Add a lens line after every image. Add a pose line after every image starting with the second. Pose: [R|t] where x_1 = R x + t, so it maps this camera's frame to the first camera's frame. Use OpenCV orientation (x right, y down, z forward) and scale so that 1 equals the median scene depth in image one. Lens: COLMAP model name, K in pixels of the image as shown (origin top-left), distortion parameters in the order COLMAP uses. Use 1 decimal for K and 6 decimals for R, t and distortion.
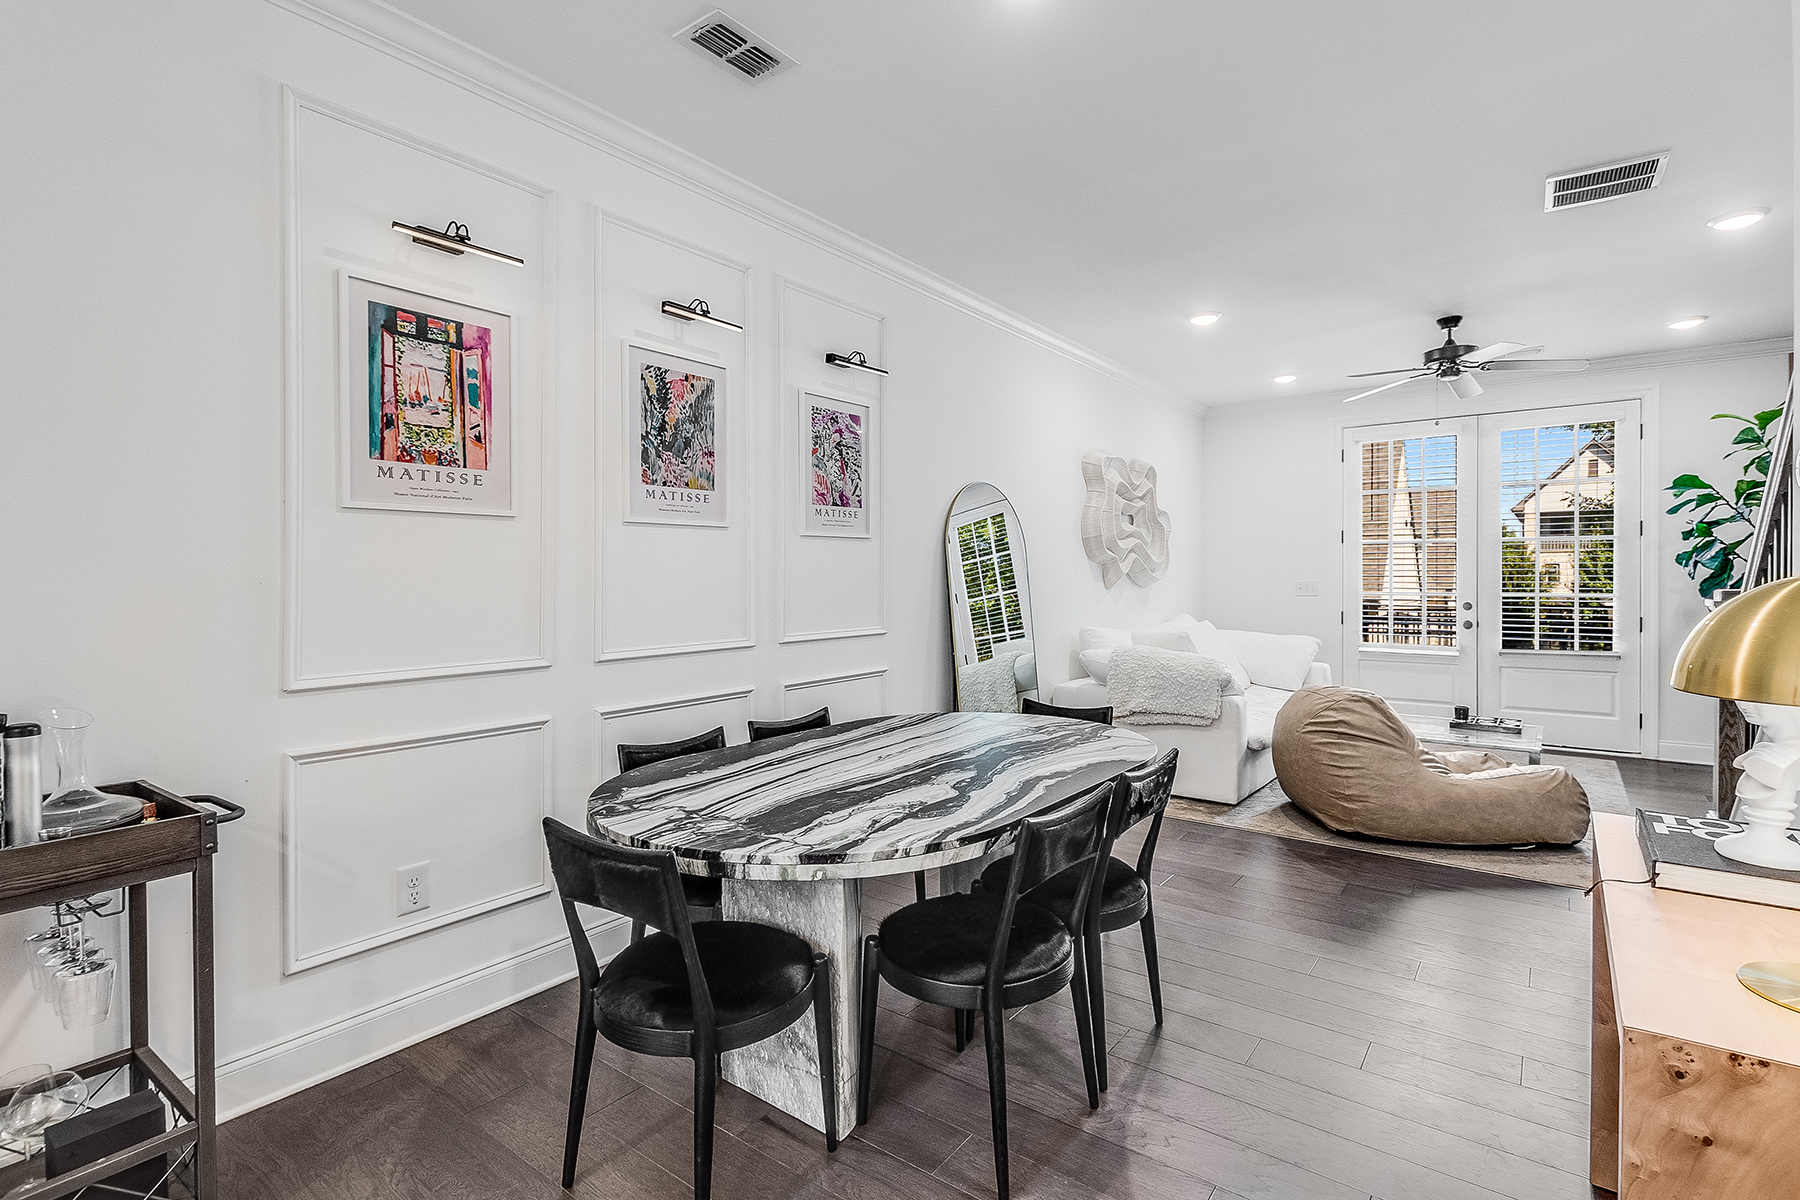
lens RADIAL K [[856.6, 0, 898.7], [0, 856.6, 589.0], [0, 0, 1]] dist [0.002182, -0.000477]
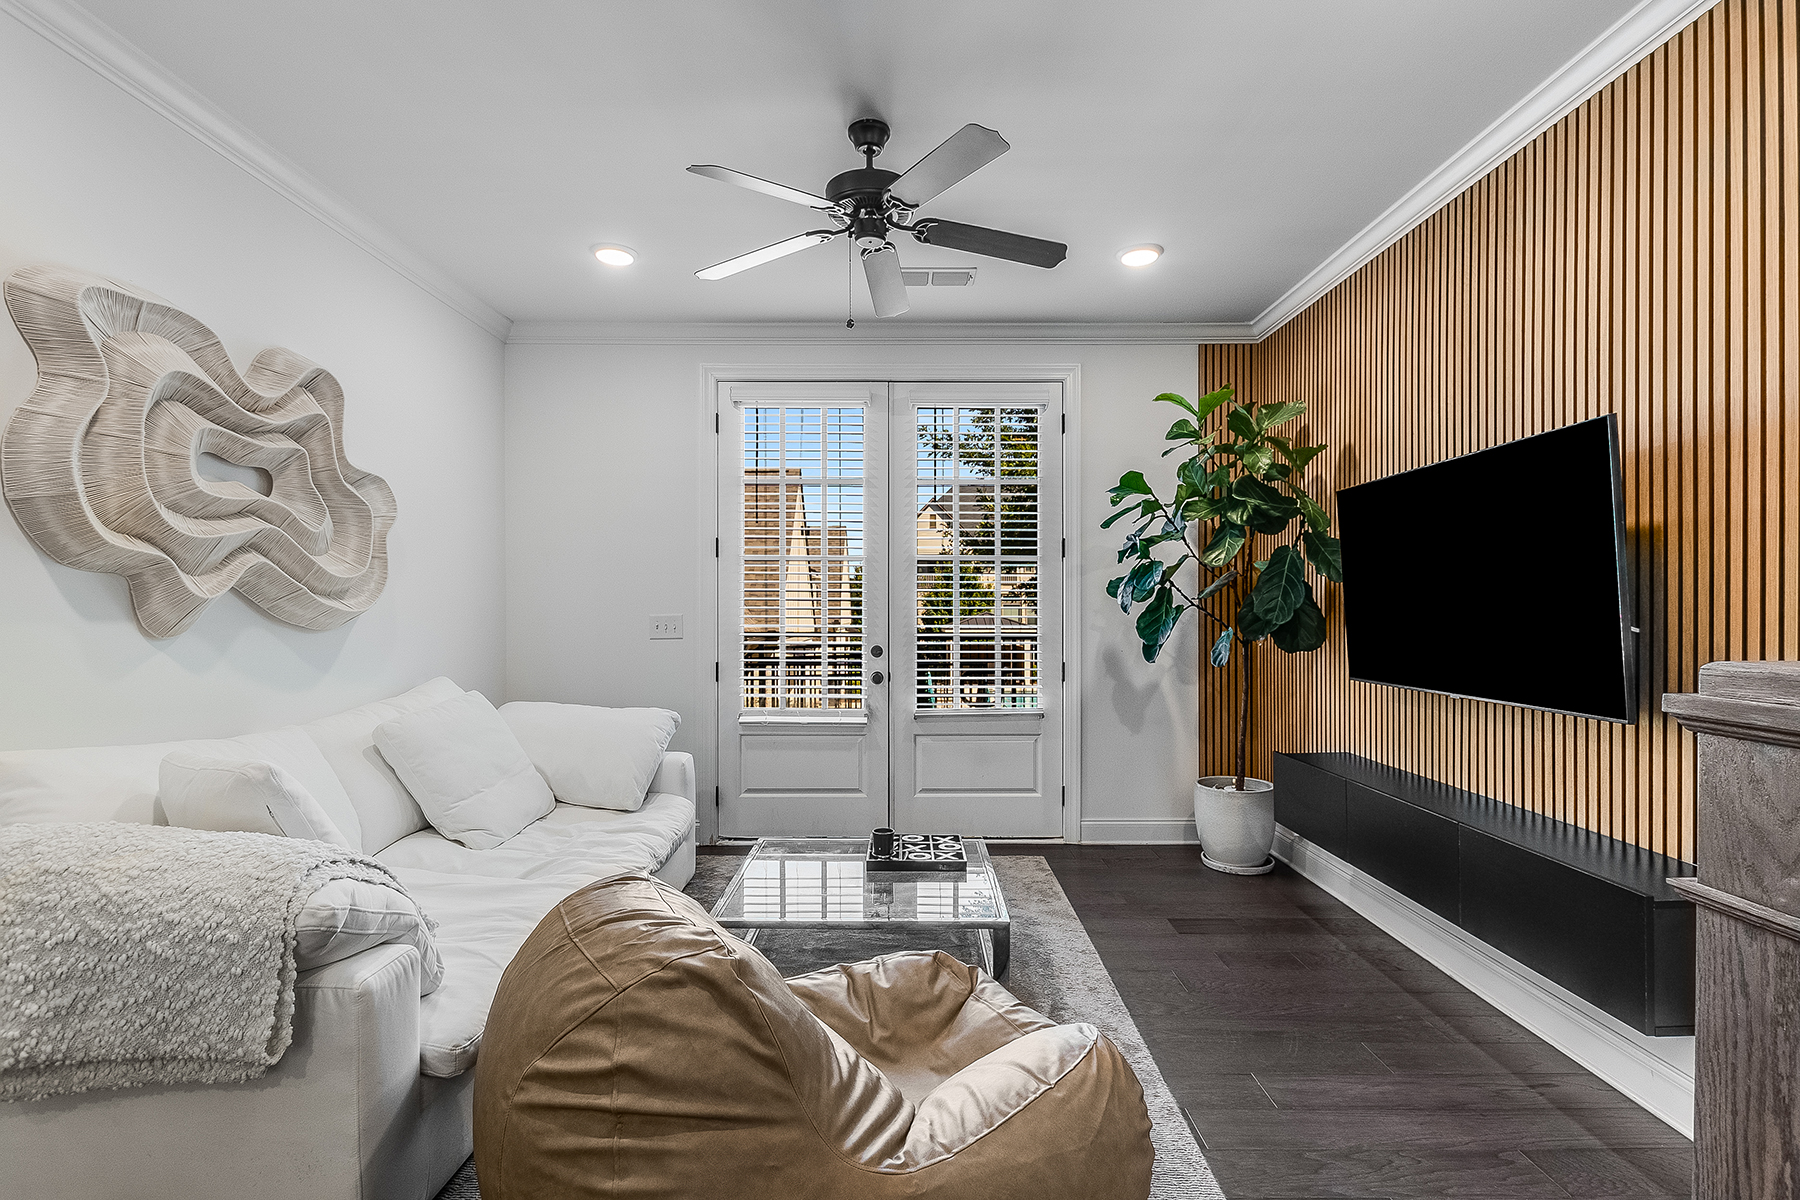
lens RADIAL K [[856.6, 0, 899.5], [0, 856.6, 606.6], [0, 0, 1]] dist [0.002182, -0.000477]
pose [[0.797947, 0.004164, 0.602713, 0.283242], [0.004589, 0.999905, -0.012984, -0.008588], [-0.602710, 0.013126, 0.797852, 0.476366]]
